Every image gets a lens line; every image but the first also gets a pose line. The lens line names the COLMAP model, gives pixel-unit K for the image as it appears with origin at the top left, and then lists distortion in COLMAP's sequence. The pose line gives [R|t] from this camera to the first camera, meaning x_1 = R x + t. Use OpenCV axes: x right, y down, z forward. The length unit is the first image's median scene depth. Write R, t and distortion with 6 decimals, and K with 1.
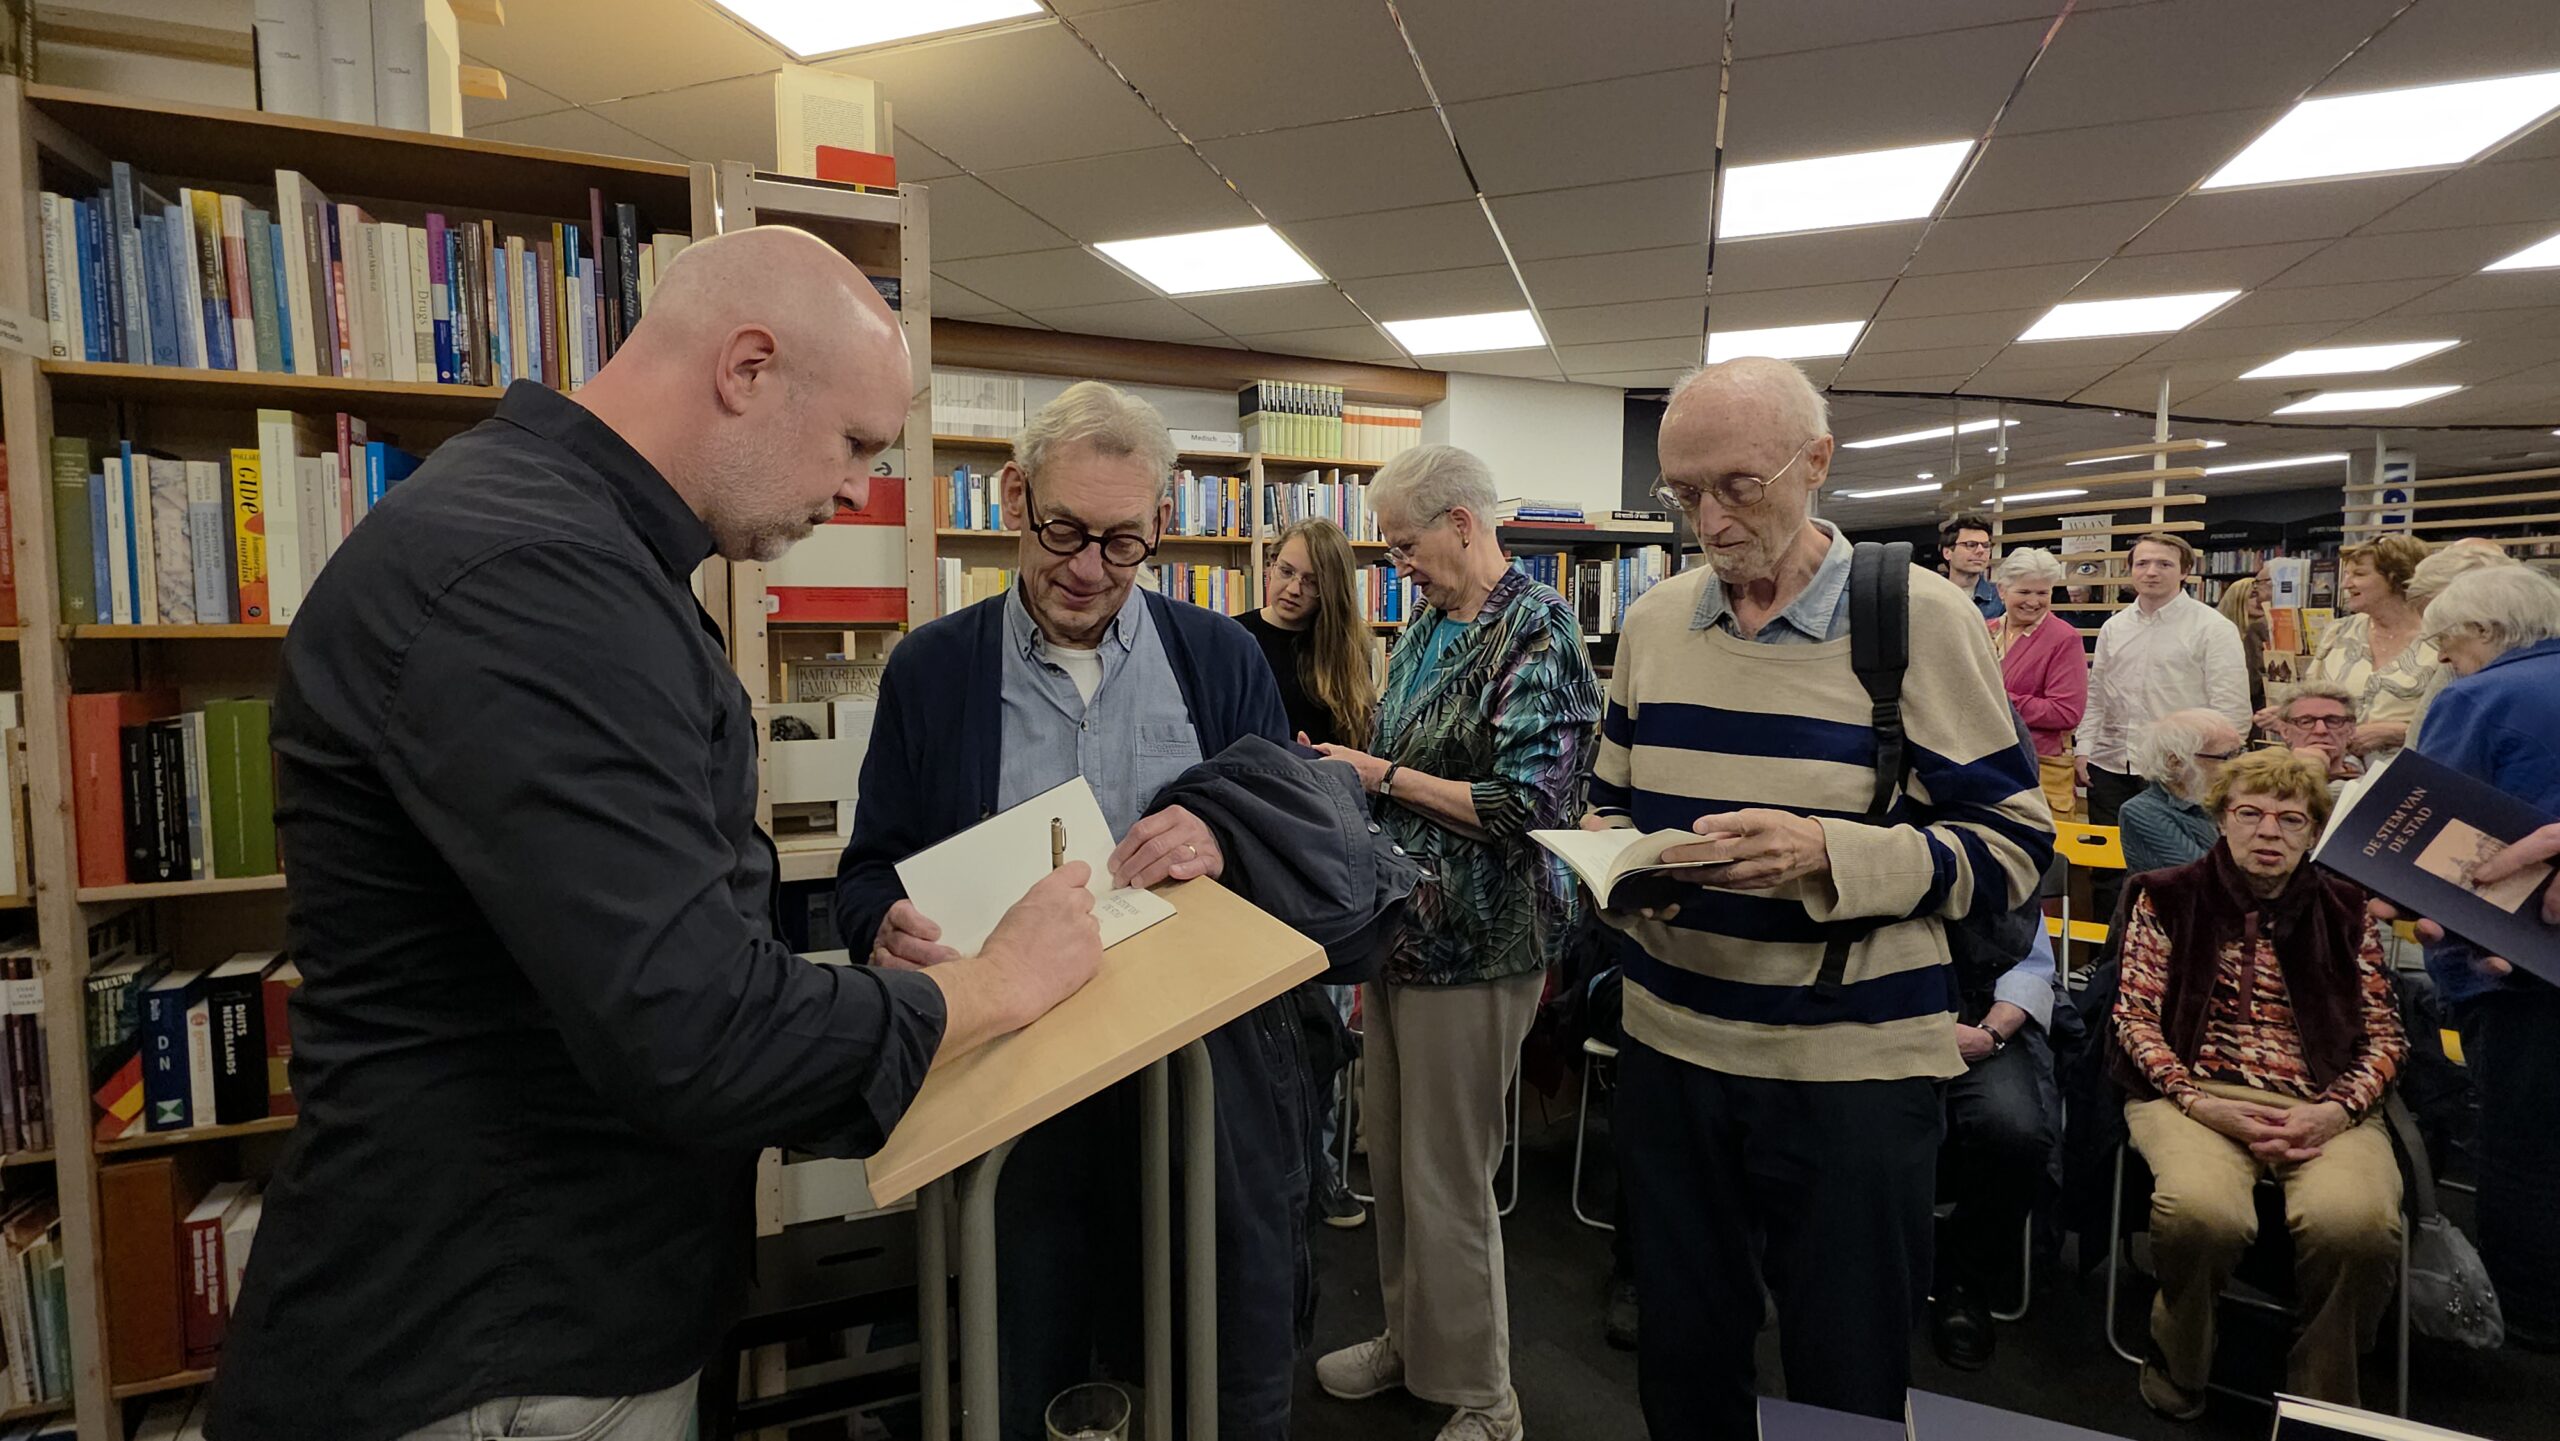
lens RADIAL K [[1174.5, 0, 1285.9], [0, 1174.5, 690.6], [0, 0, 1]] dist [0.008724, -0.004935]
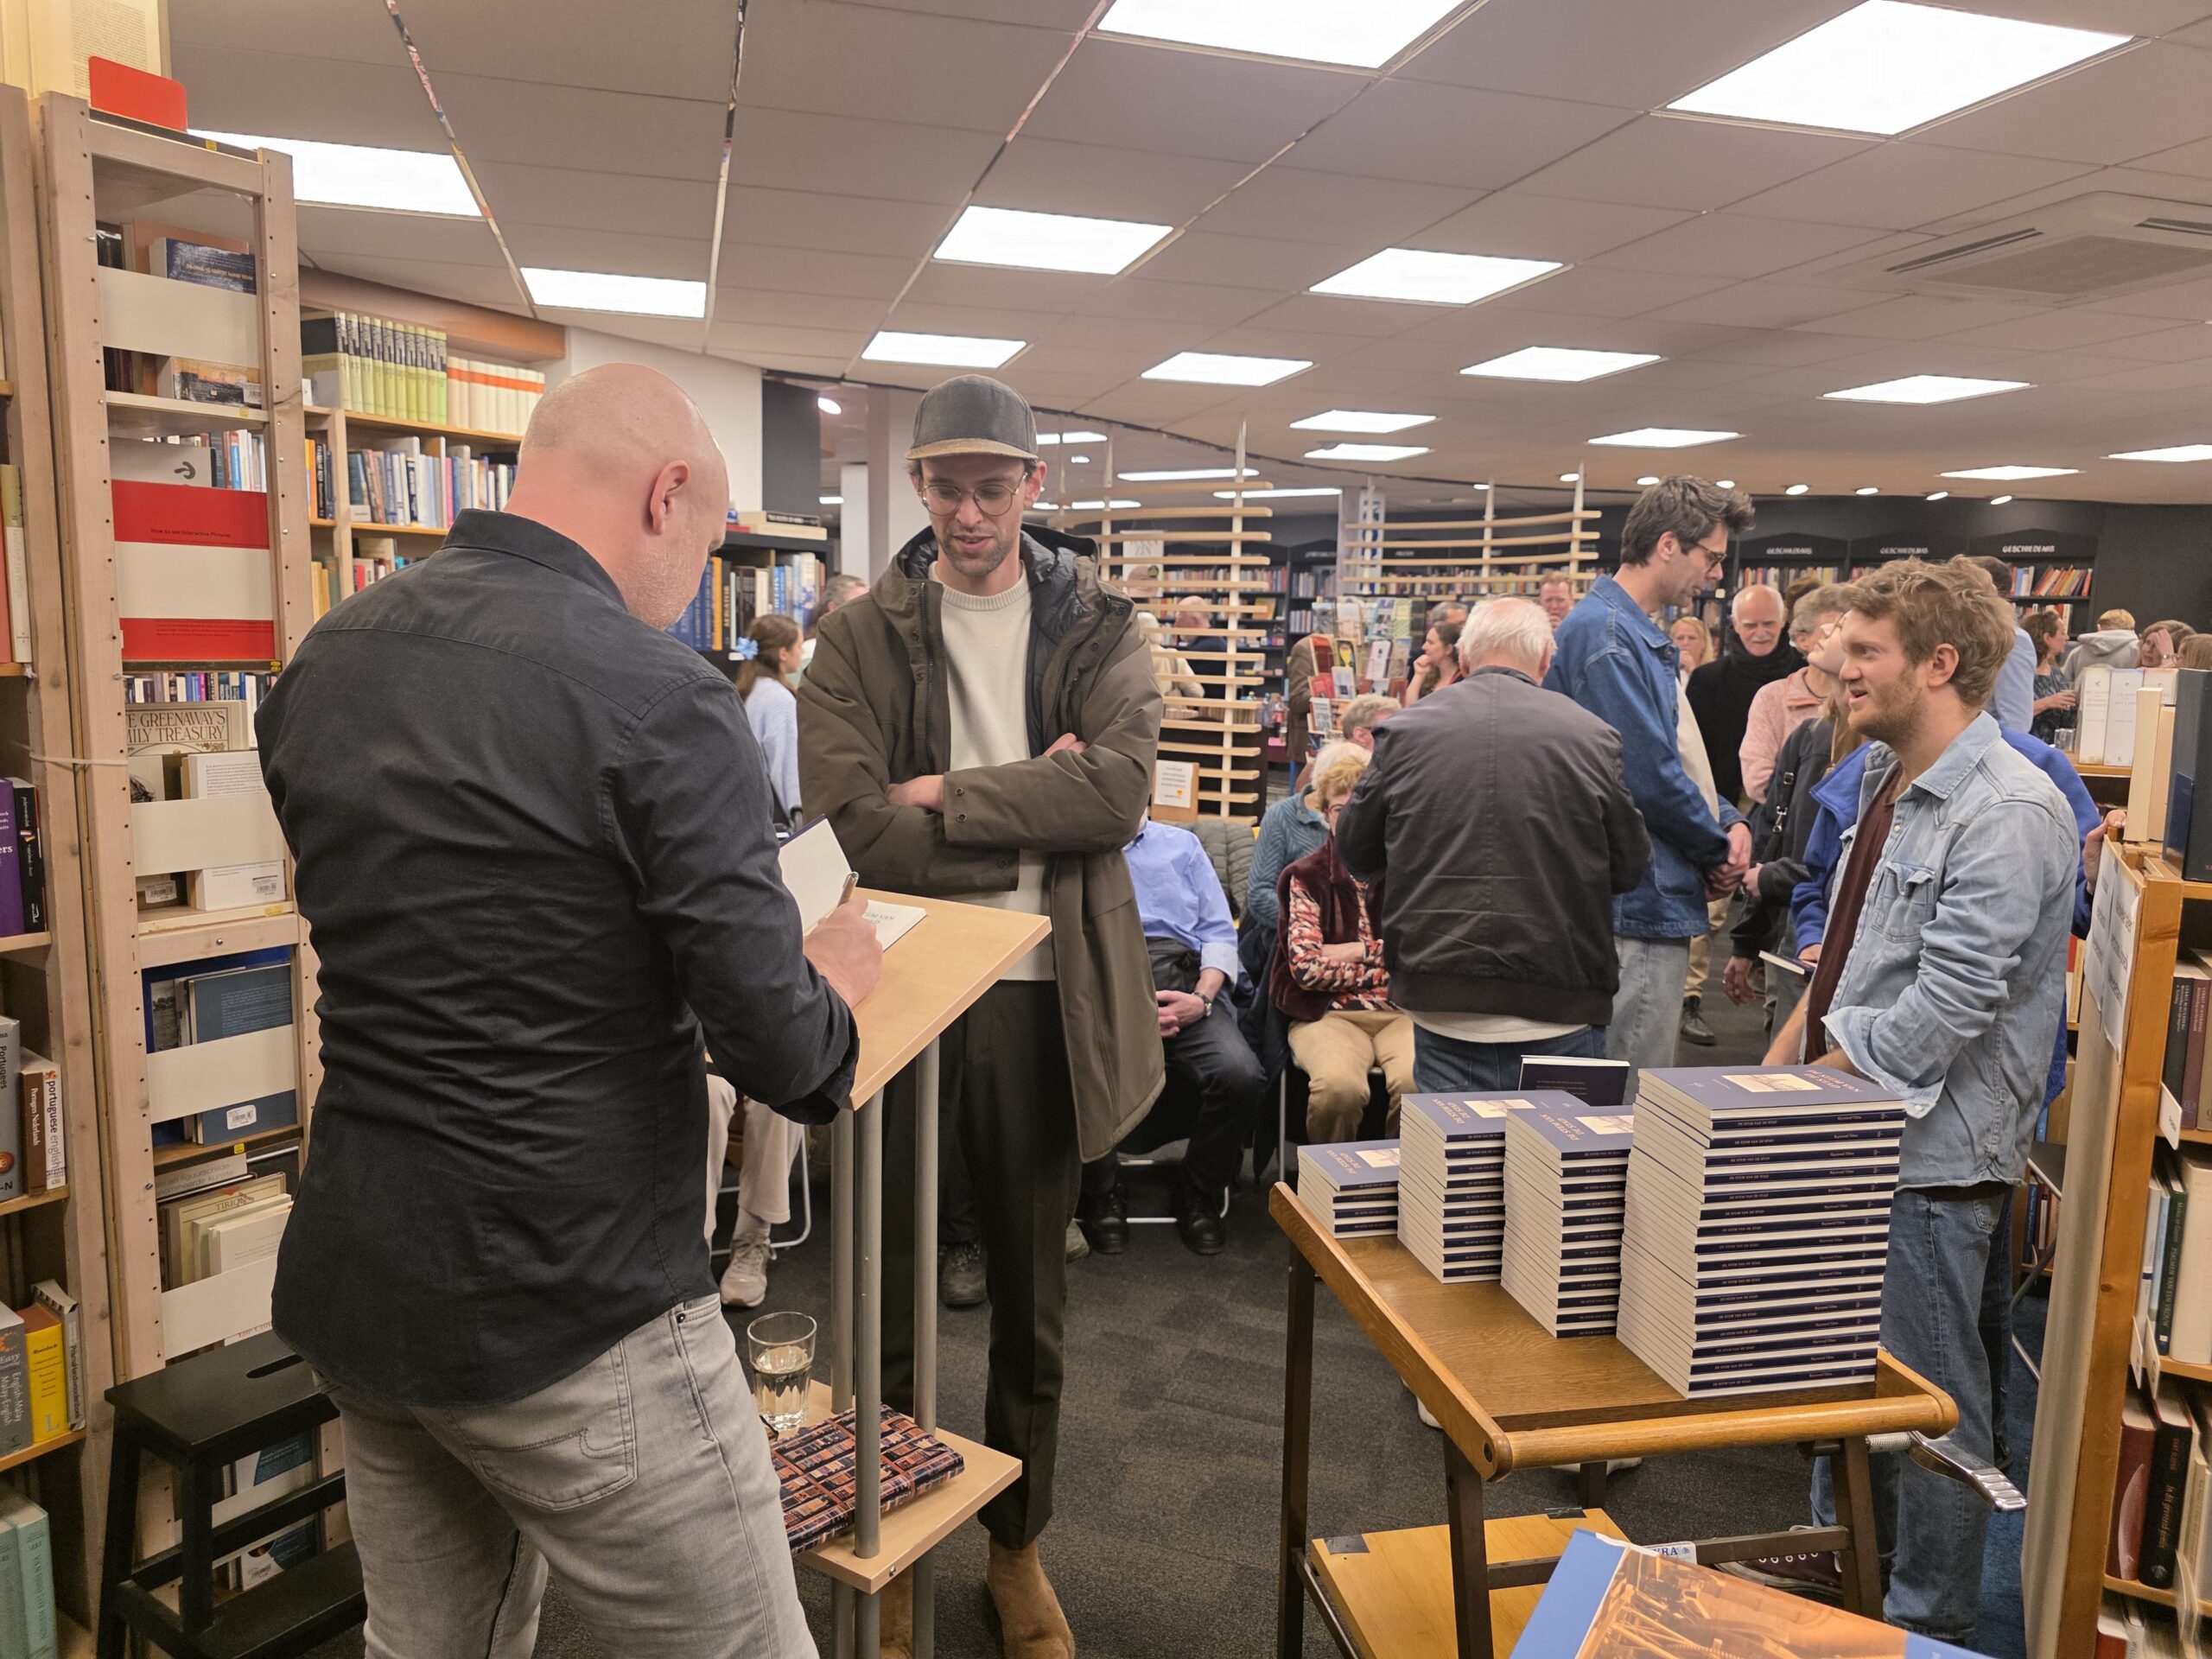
lens RADIAL K [[1501.1, 0, 1112.4], [0, 1501.1, 836.9], [0, 0, 1]] dist [0.028886, -0.024968]
pose [[0.821859, -0.058622, 0.566666, -0.399095], [0.008303, 0.995819, 0.090976, -0.021701], [-0.569630, -0.070064, 0.818910, -0.244059]]
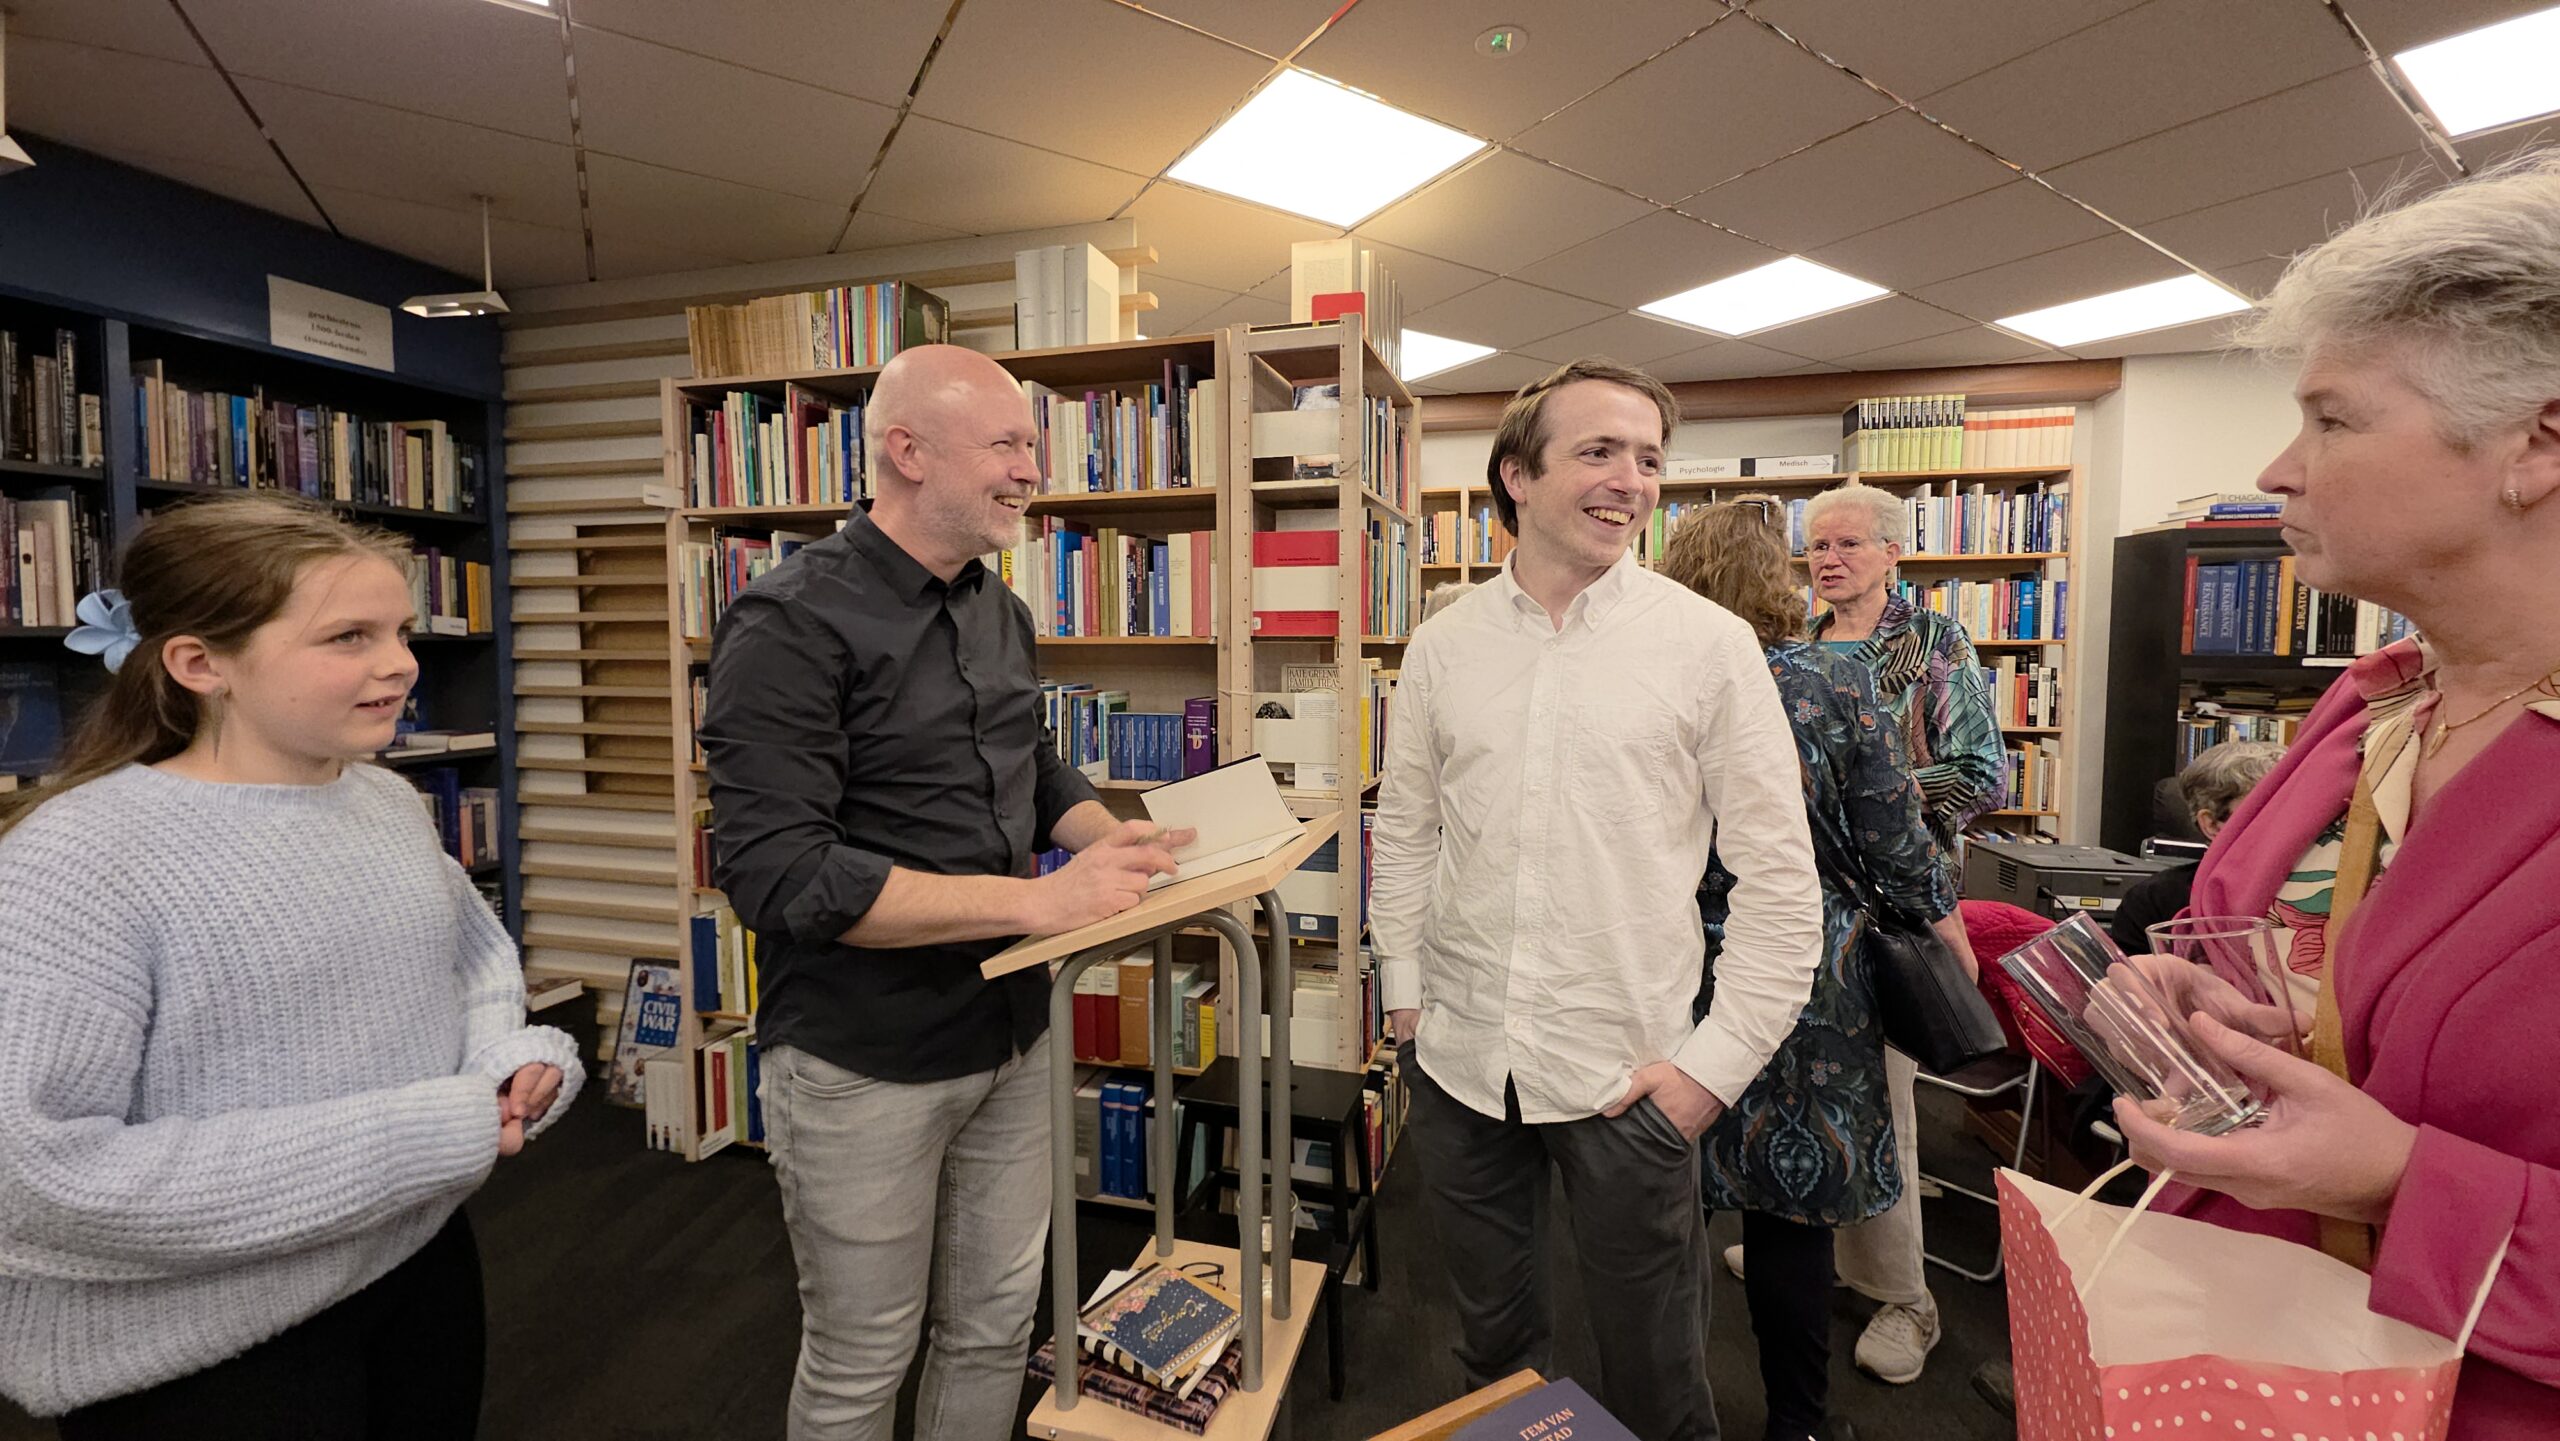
lens RADIAL K [[1013.5, 0, 1286.3], [0, 1013.5, 695.6], [0, 0, 1]] dist [0.006718, -0.003799]
pose [[0.781571, 0.036700, -0.622736, 0.312686], [-0.040099, 0.999159, 0.008557, 0.002796], [0.622526, 0.018283, 0.782385, 0.040828]]
